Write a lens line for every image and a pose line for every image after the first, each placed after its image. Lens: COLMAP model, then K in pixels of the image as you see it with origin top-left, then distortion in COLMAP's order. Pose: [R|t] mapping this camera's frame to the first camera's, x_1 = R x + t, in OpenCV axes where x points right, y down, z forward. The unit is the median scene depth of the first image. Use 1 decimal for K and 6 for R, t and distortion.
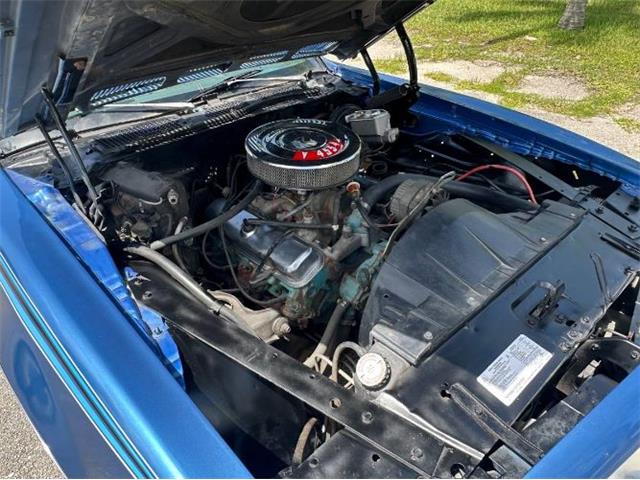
lens RADIAL K [[461.2, 0, 305.1], [0, 461.2, 235.9], [0, 0, 1]] dist [0.033254, -0.001126]
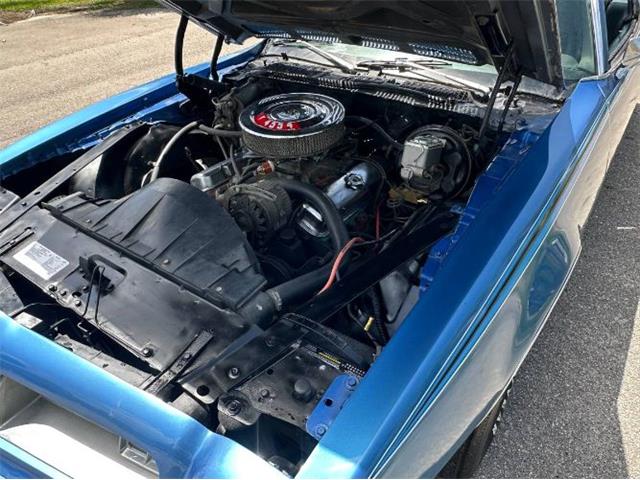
lens RADIAL K [[461.2, 0, 305.1], [0, 461.2, 235.9], [0, 0, 1]] dist [0.033254, -0.001126]
pose [[0.202990, 0.576585, -0.791420, 0.888454], [-0.509879, 0.752264, 0.417280, -0.396952], [0.835954, 0.318825, 0.446690, 0.544282]]
